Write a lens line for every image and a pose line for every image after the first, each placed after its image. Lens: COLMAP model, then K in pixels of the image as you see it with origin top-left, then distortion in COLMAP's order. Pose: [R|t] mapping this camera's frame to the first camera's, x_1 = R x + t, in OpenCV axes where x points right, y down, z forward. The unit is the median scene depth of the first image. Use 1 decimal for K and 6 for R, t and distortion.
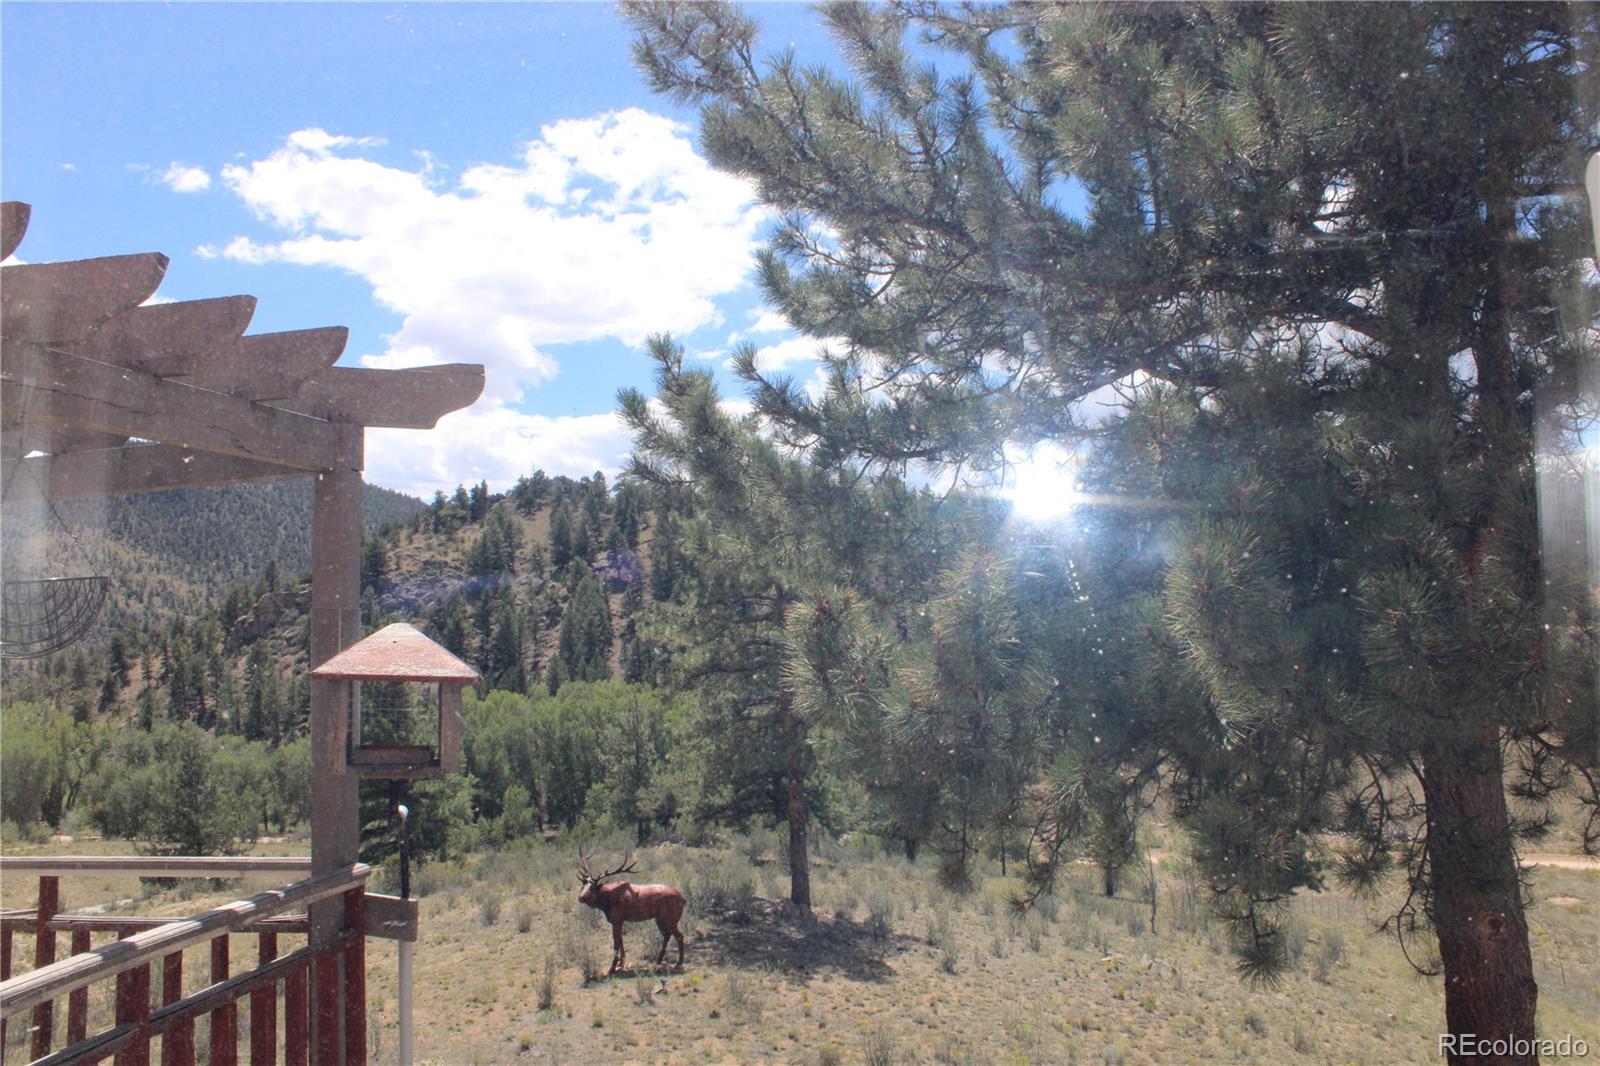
lens RADIAL K [[1323.9, 0, 800.0], [0, 1323.9, 533.0], [0, 0, 1]] dist [-0.171241, 0.155397]
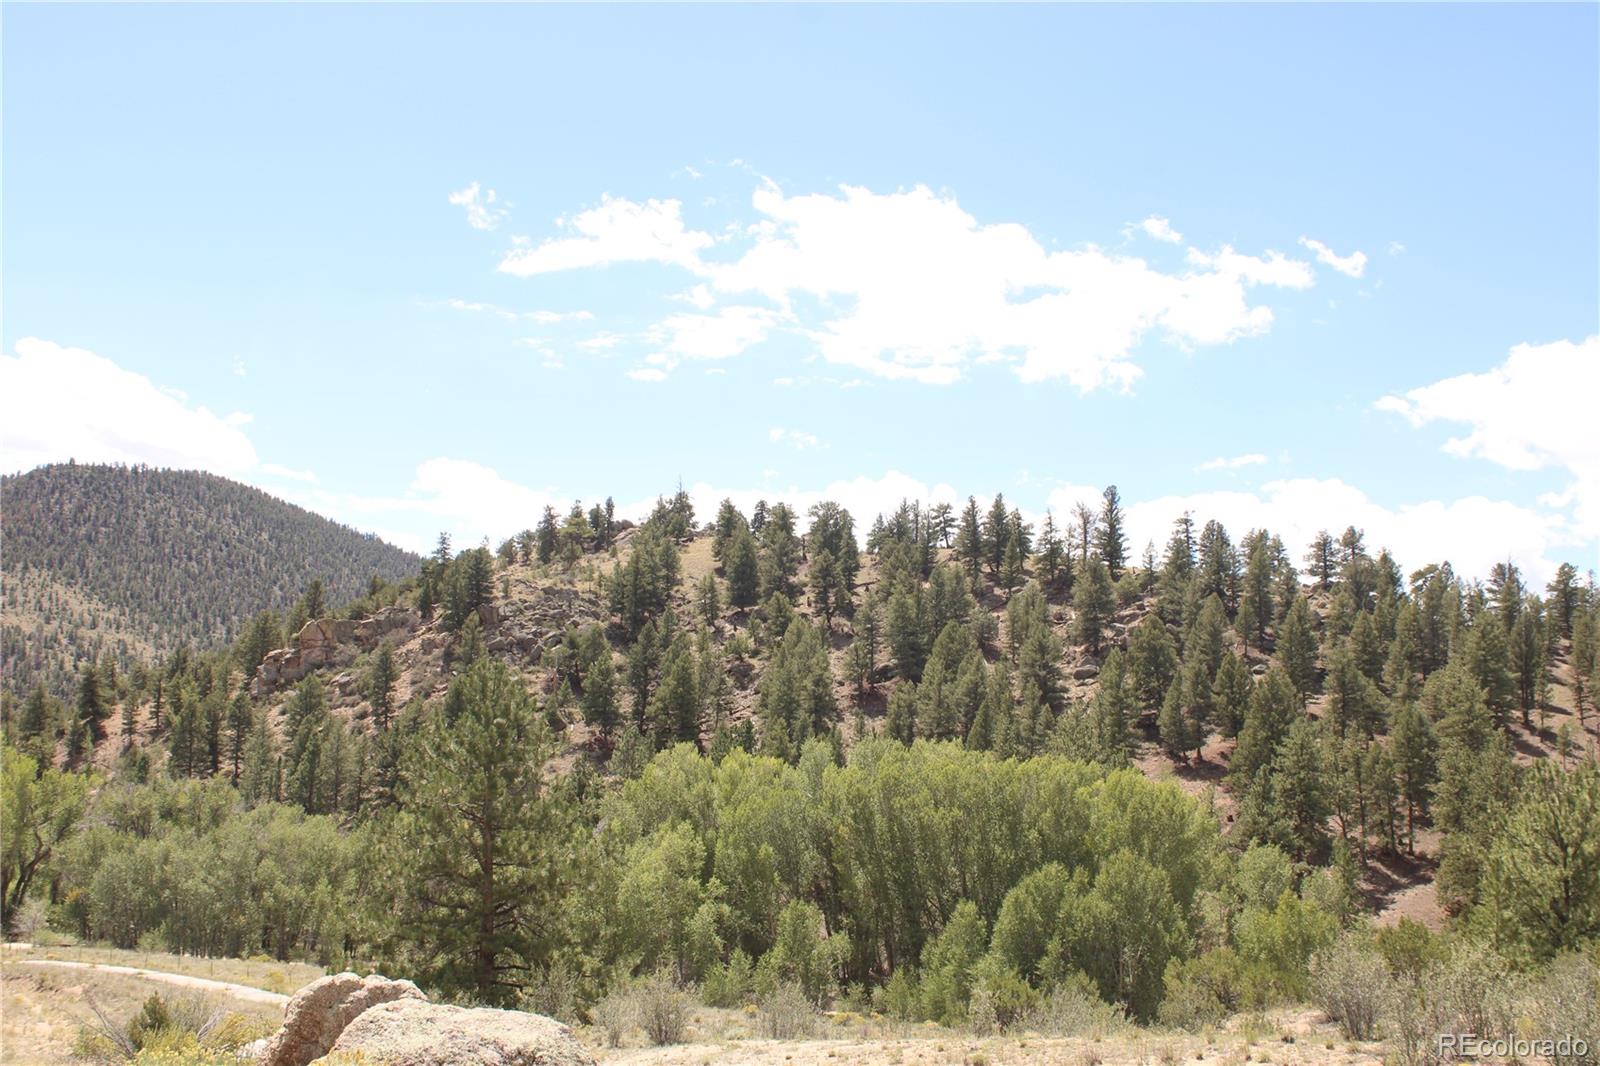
lens RADIAL K [[1670.8, 0, 796.9], [0, 1670.8, 510.4], [0, 0, 1]] dist [-0.133418, 0.160712]
pose [[0.995542, 0.060275, -0.072553, -0.100940], [-0.066007, 0.994656, -0.079388, 0.044923], [0.067380, 0.083823, 0.994200, 0.139406]]
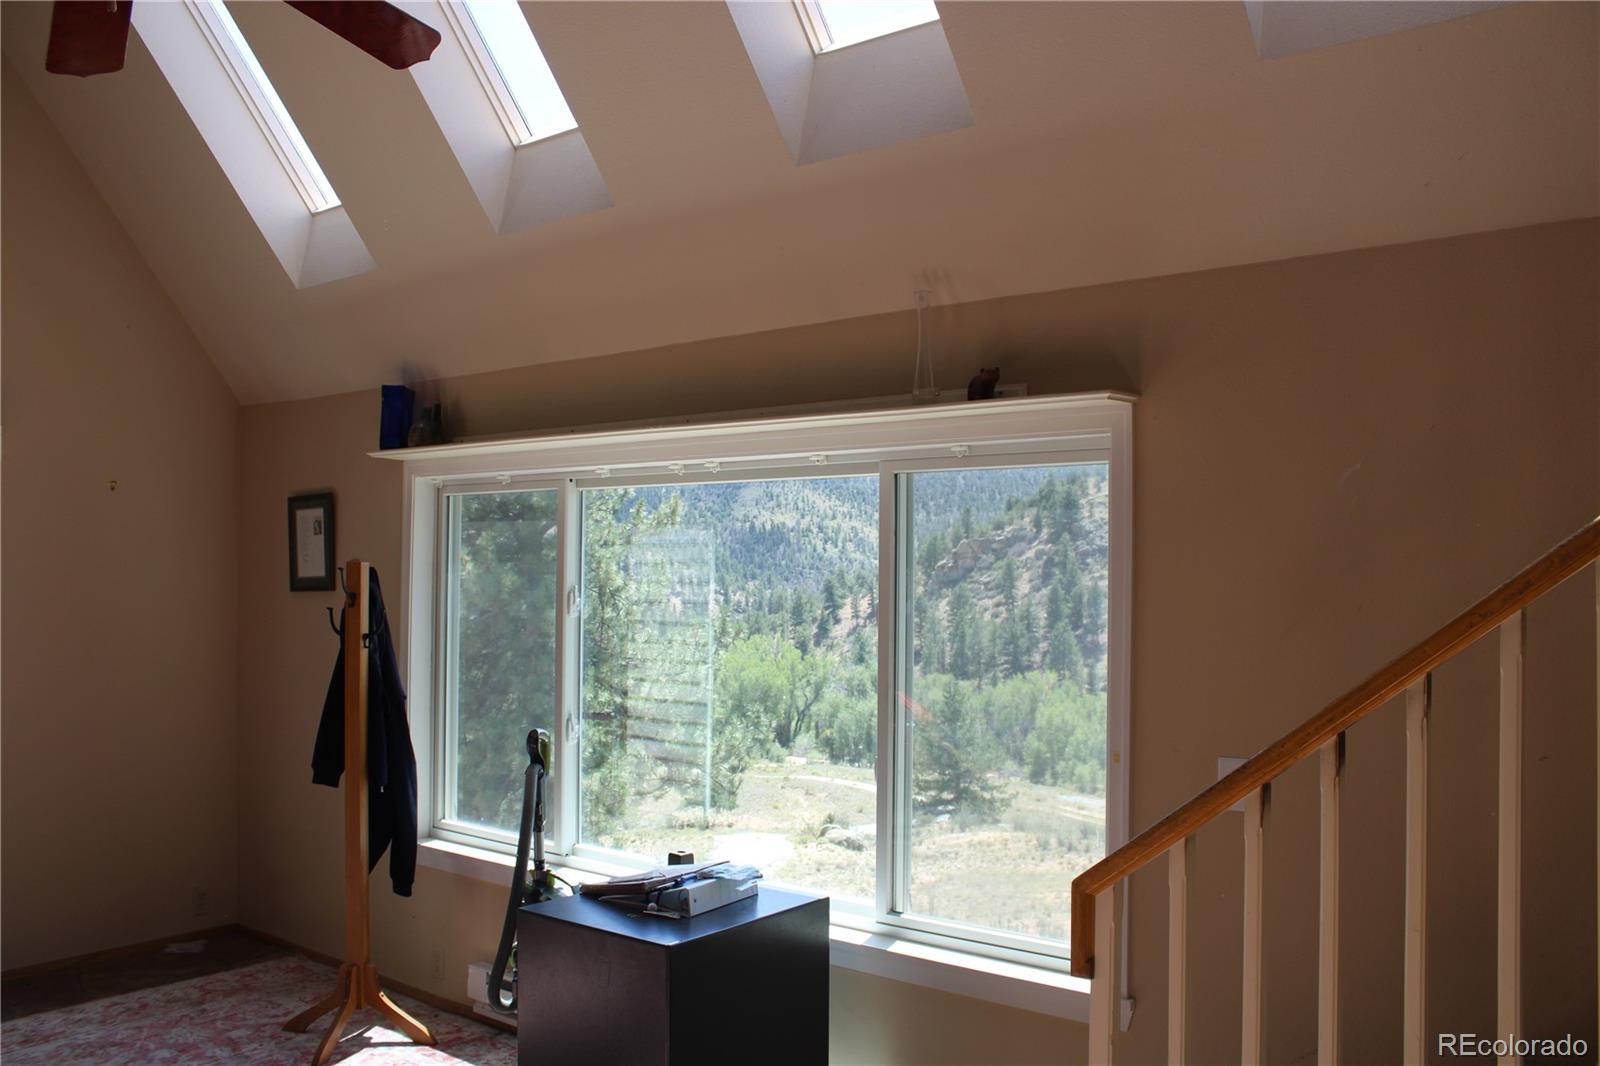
lens RADIAL K [[1323.9, 0, 800.0], [0, 1323.9, 533.0], [0, 0, 1]] dist [-0.171241, 0.155397]
pose [[0.878047, 0.010601, -0.478456, -0.021794], [0.008157, 0.999278, 0.037110, 0.001132], [0.478504, -0.036487, 0.877327, 0.002204]]
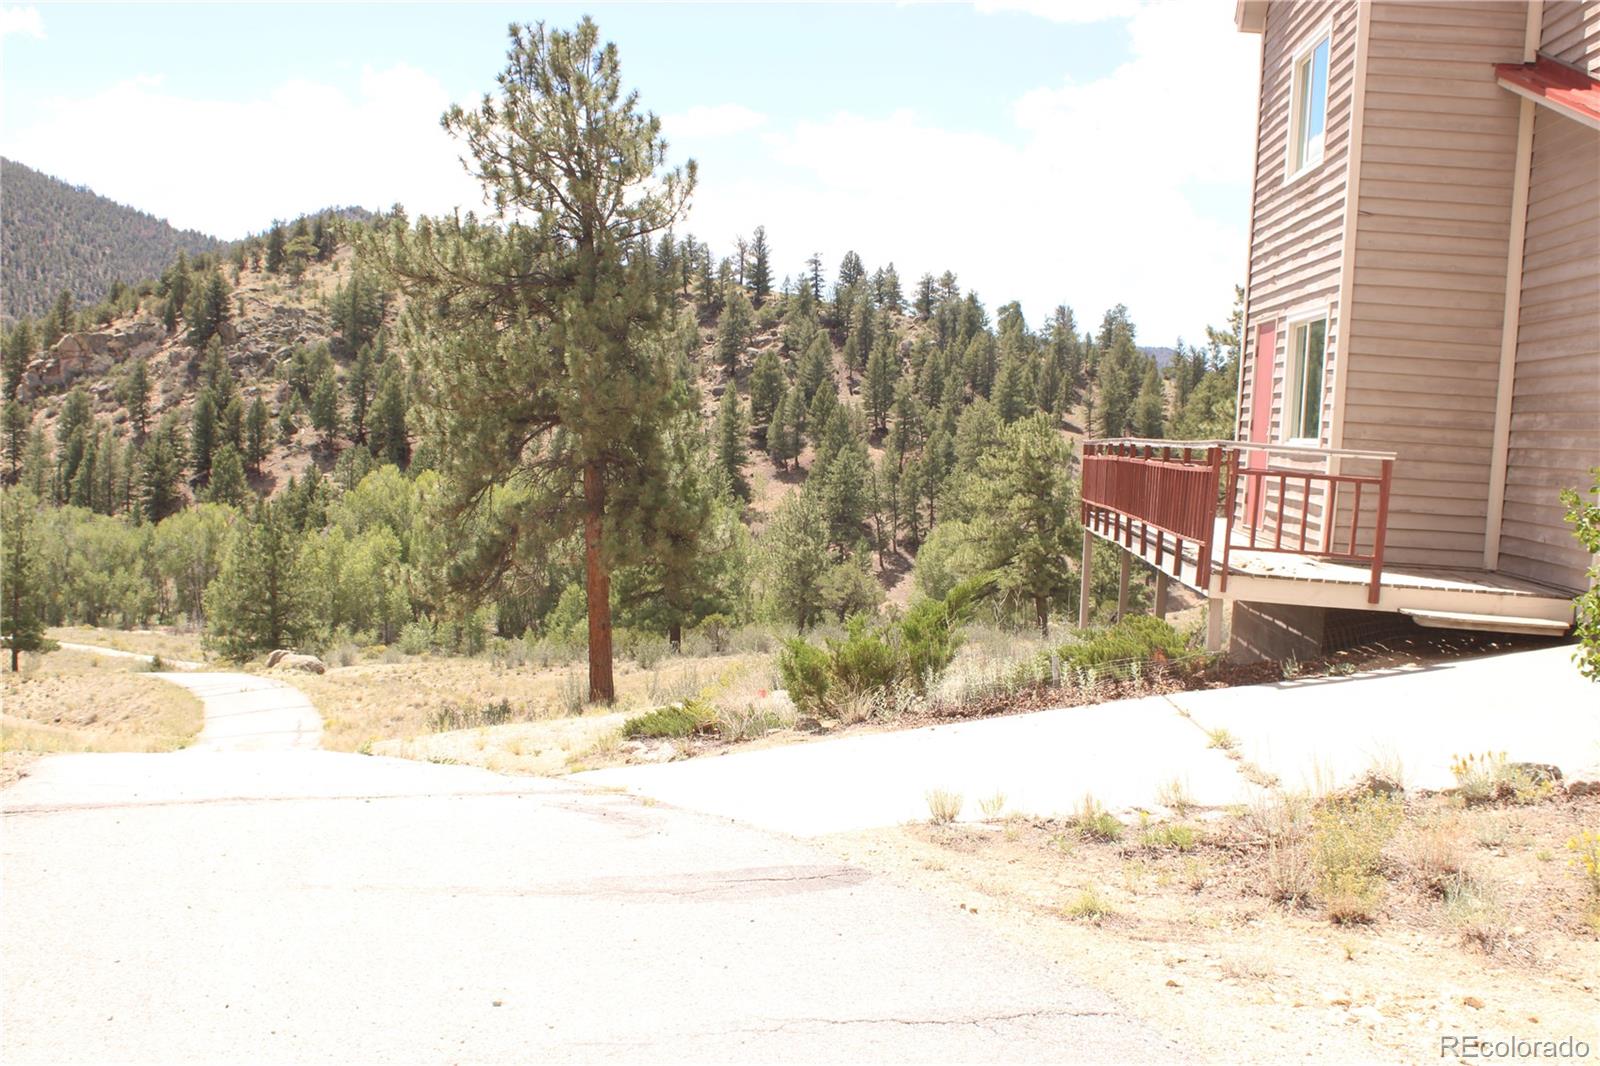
lens RADIAL K [[1670.8, 0, 796.9], [0, 1670.8, 510.4], [0, 0, 1]] dist [-0.133418, 0.160712]
pose [[0.992473, 0.070862, 0.099884, -0.065900], [-0.082362, 0.989810, 0.116154, 0.000904], [-0.090635, -0.123507, 0.988196, -0.055581]]
